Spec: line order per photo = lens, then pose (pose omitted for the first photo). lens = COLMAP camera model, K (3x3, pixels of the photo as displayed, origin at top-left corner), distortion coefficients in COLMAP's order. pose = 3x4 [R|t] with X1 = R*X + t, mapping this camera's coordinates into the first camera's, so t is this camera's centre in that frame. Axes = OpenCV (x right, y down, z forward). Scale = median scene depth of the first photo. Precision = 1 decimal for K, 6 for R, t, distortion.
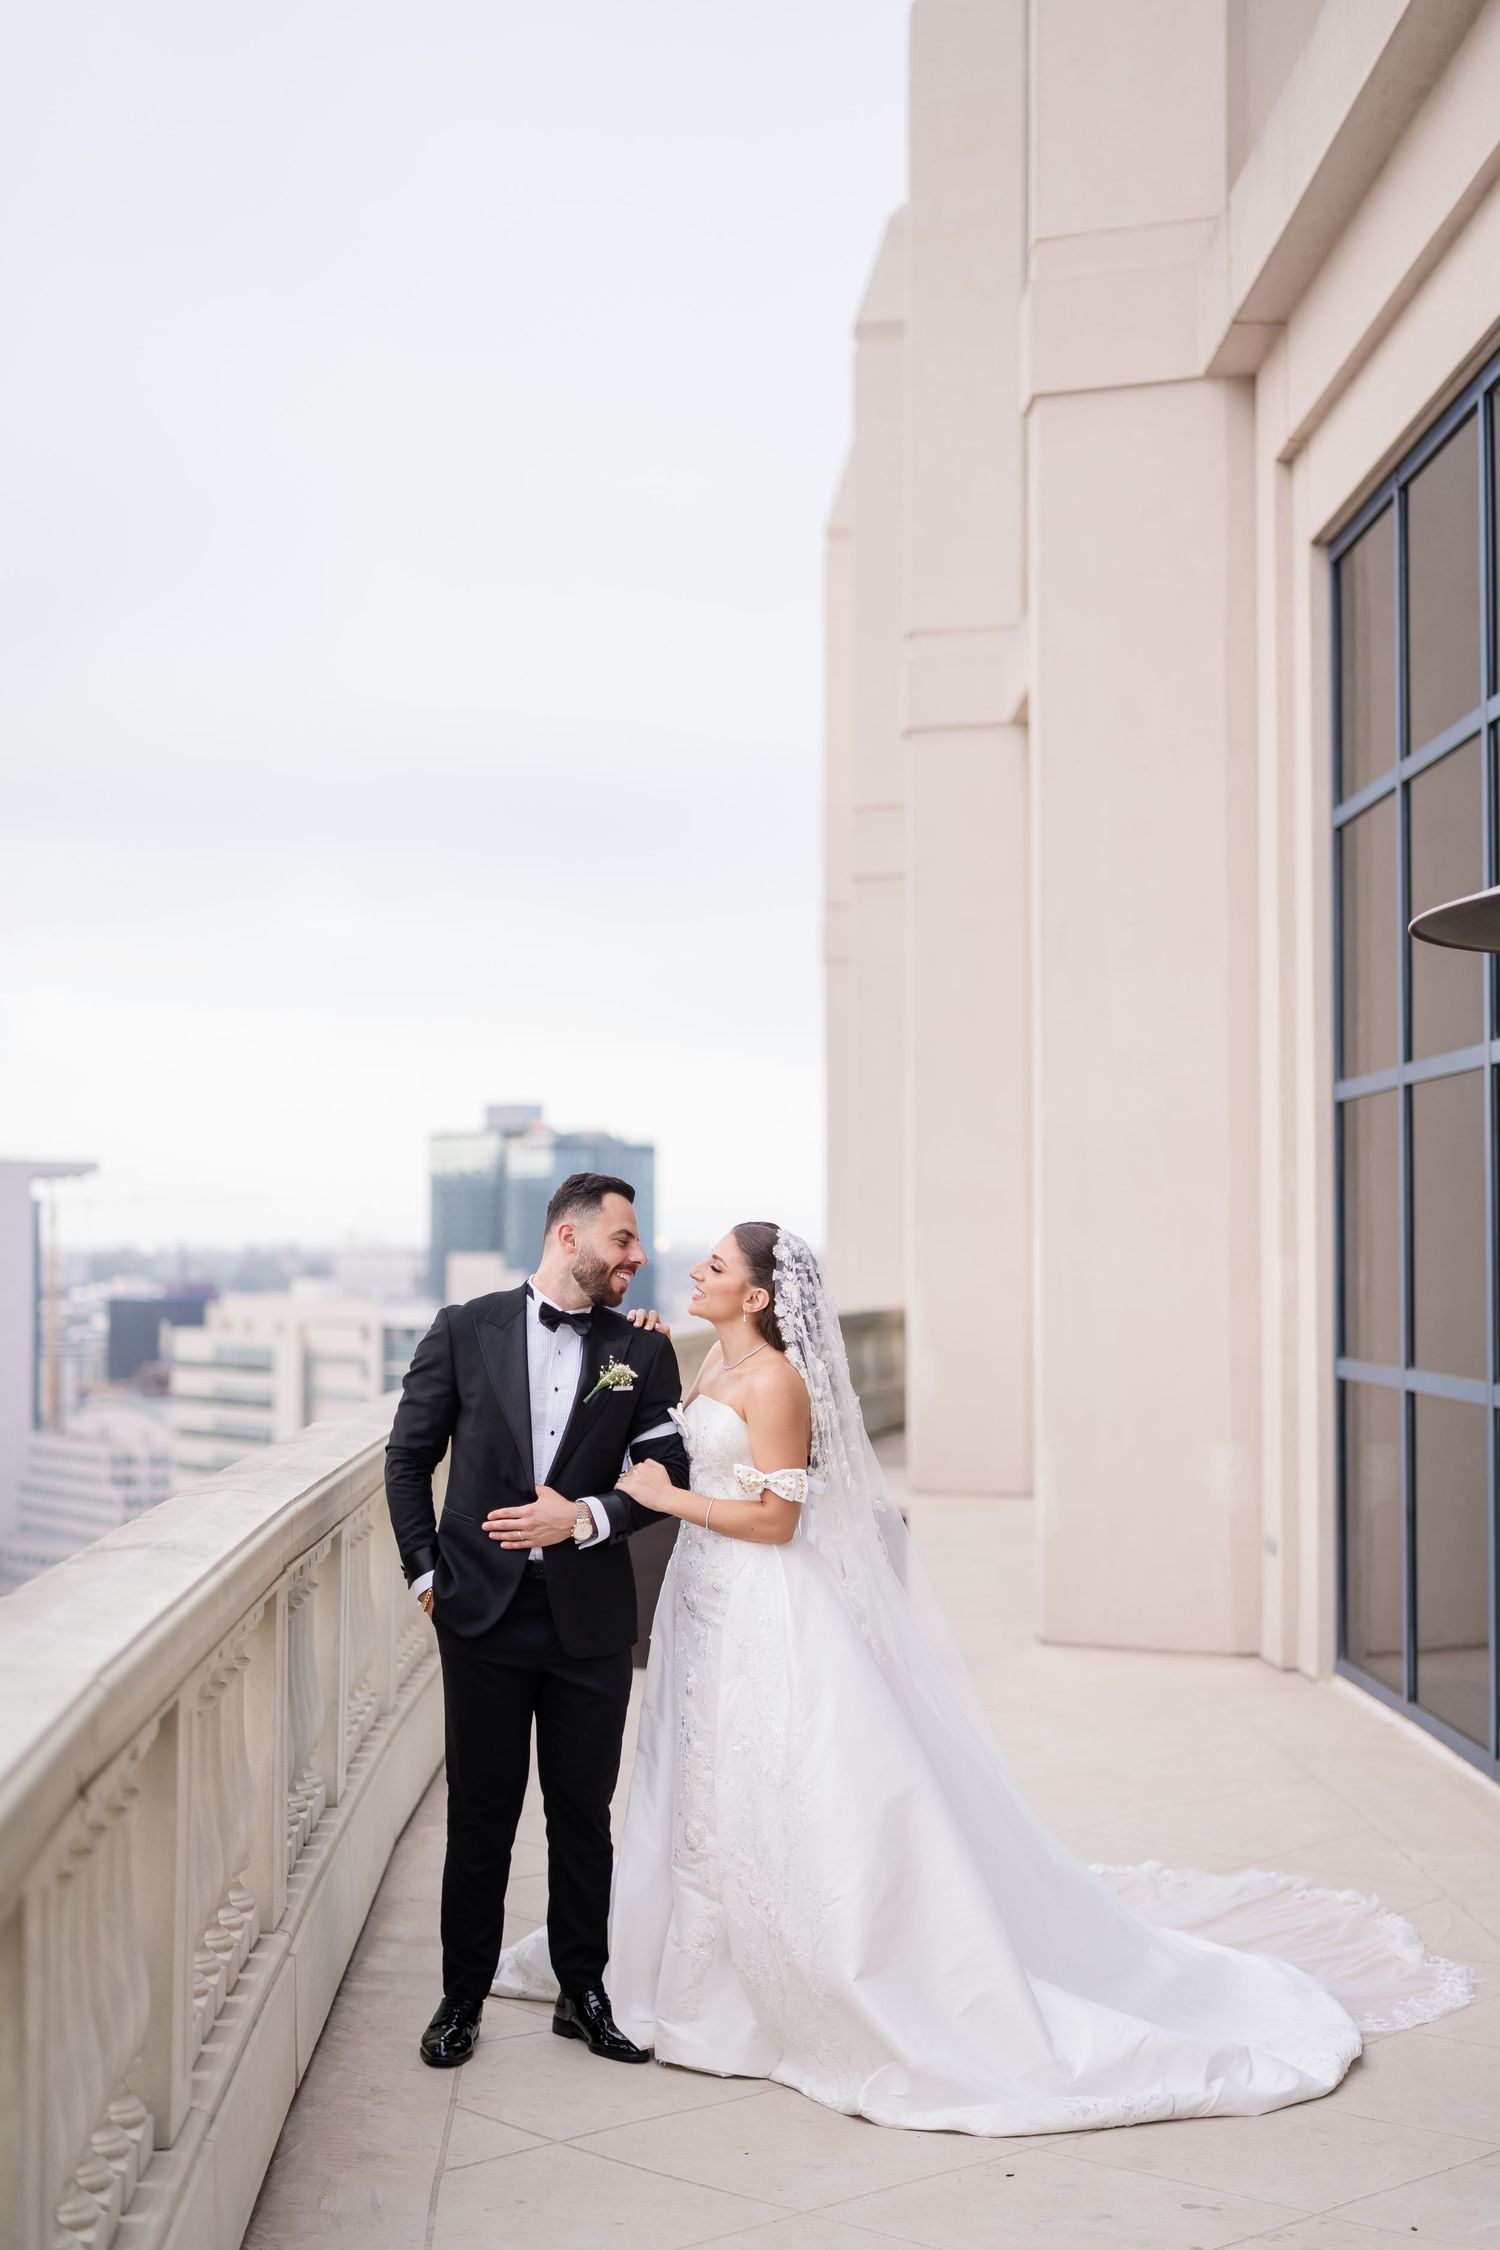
lens RADIAL K [[3320.2, 0, 804.0], [0, 3320.2, 1072.6], [0, 0, 1]] dist [-0.012210, 0.000000]
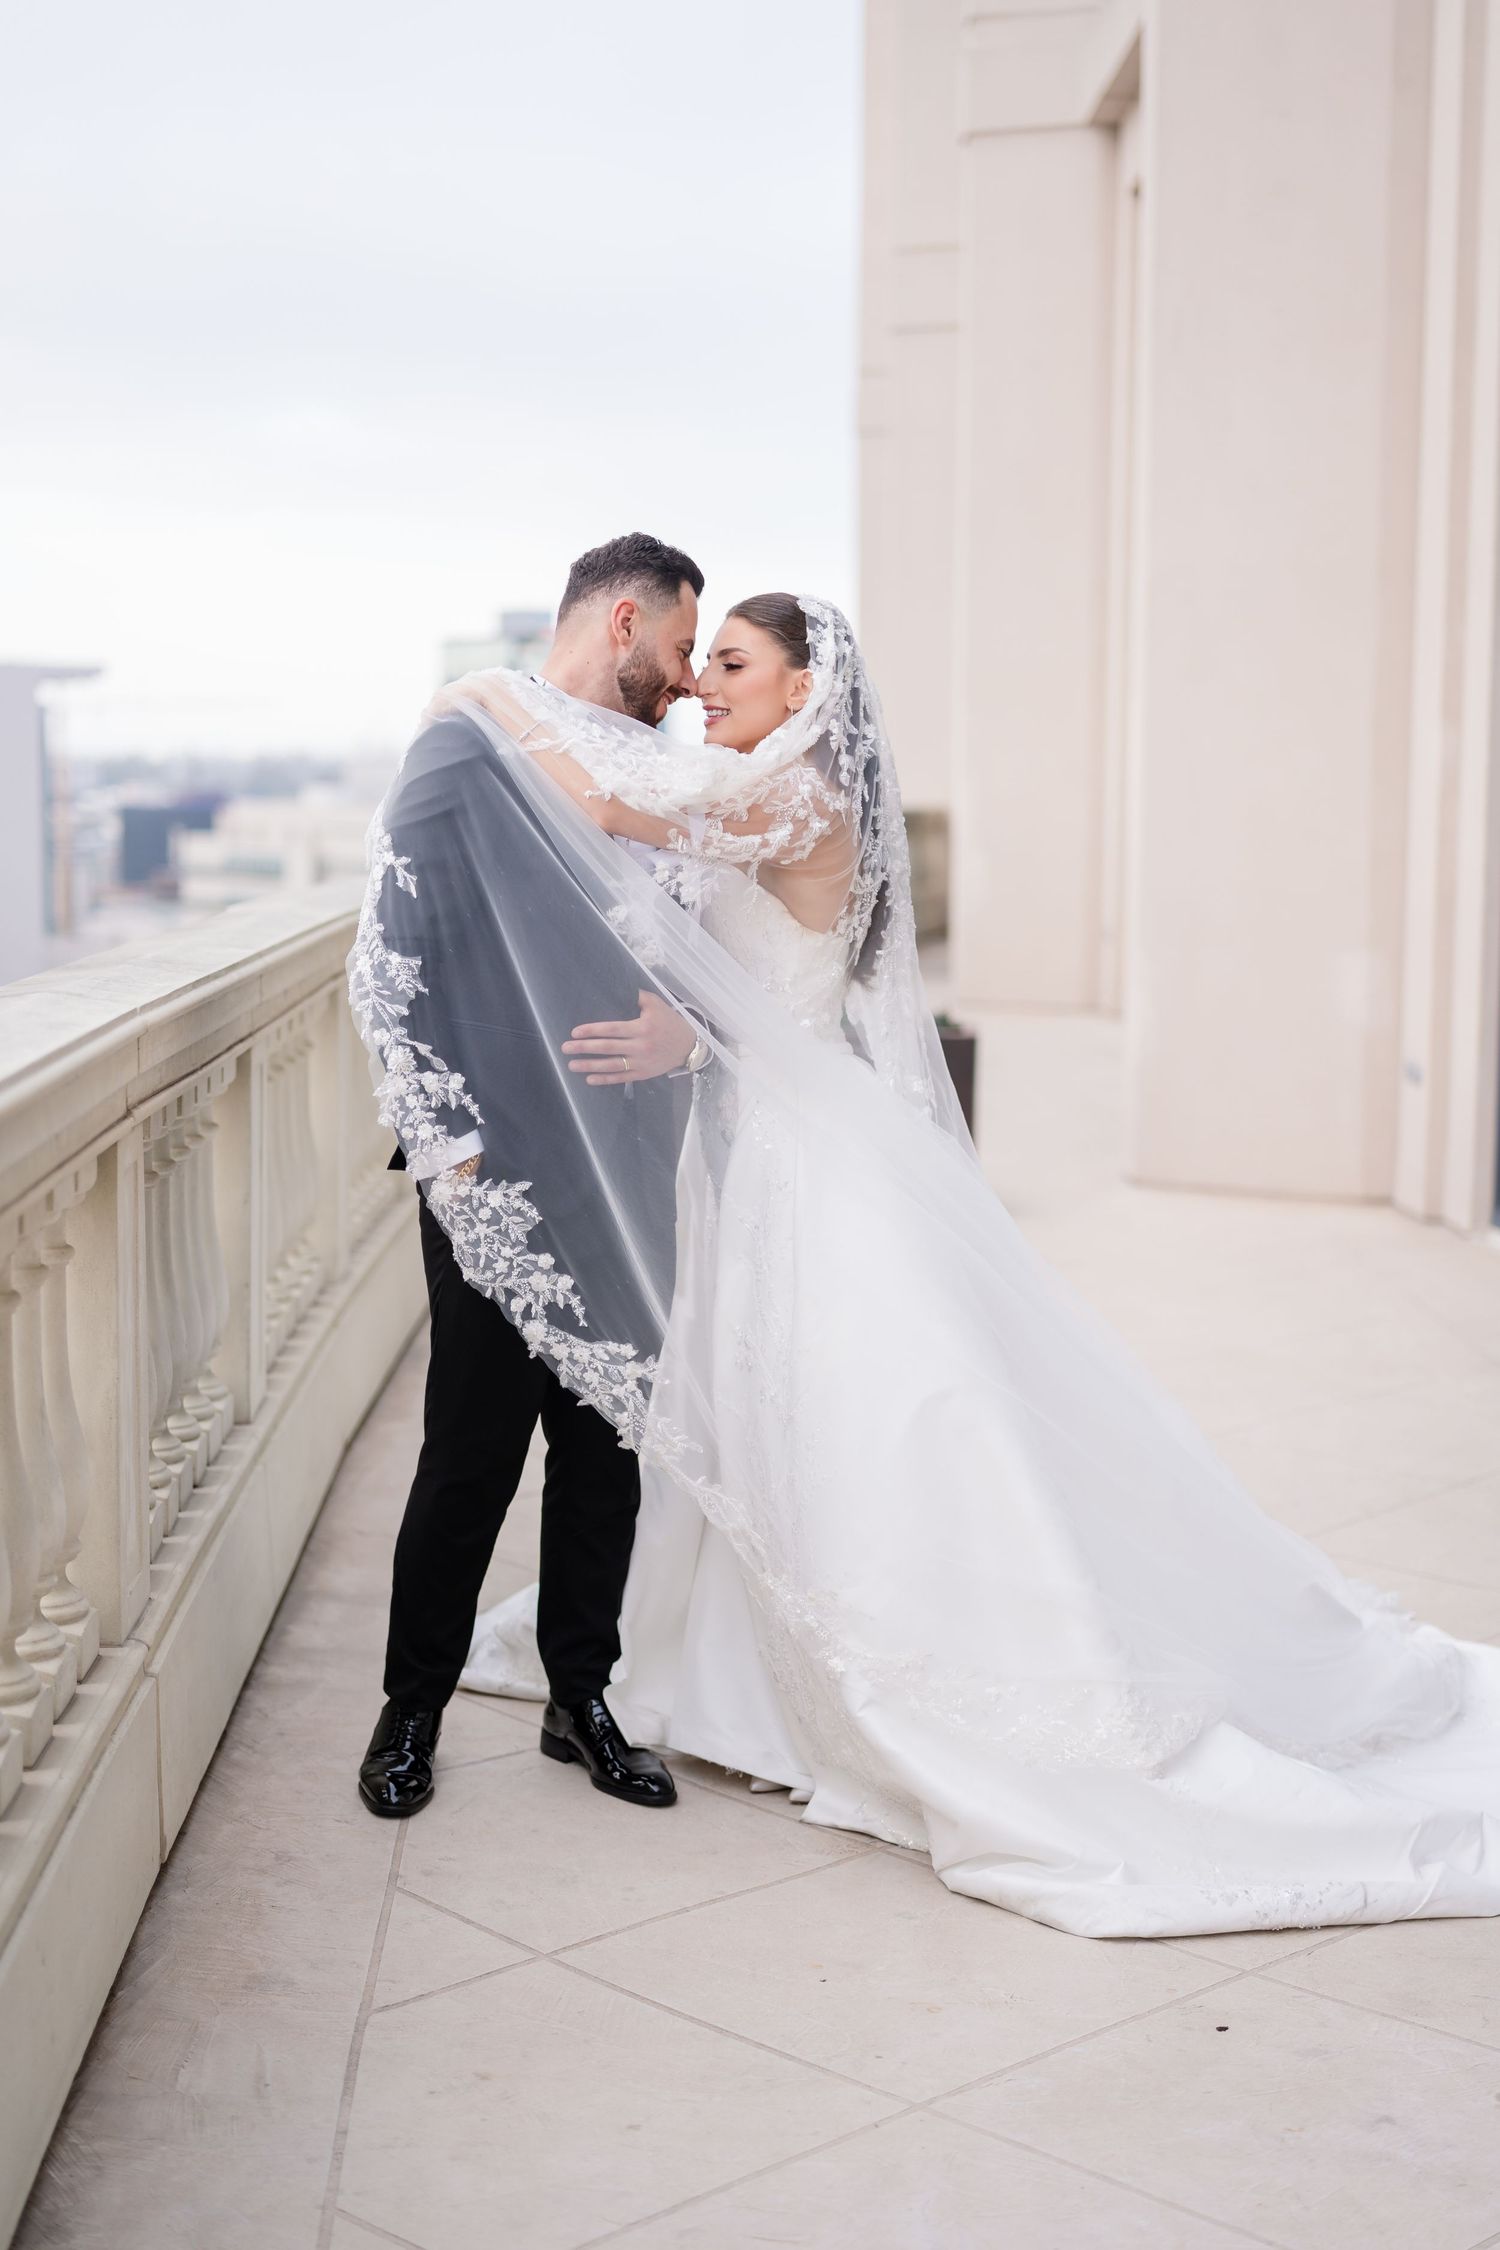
lens RADIAL K [[3320.2, 0, 751.3], [0, 3320.2, 1126.2], [0, 0, 1]] dist [-0.012210, 0.000000]
pose [[0.999755, 0.010731, -0.019376, -0.016748], [-0.007460, 0.986830, 0.161592, 0.037627], [0.020855, -0.161407, 0.986667, 0.293331]]
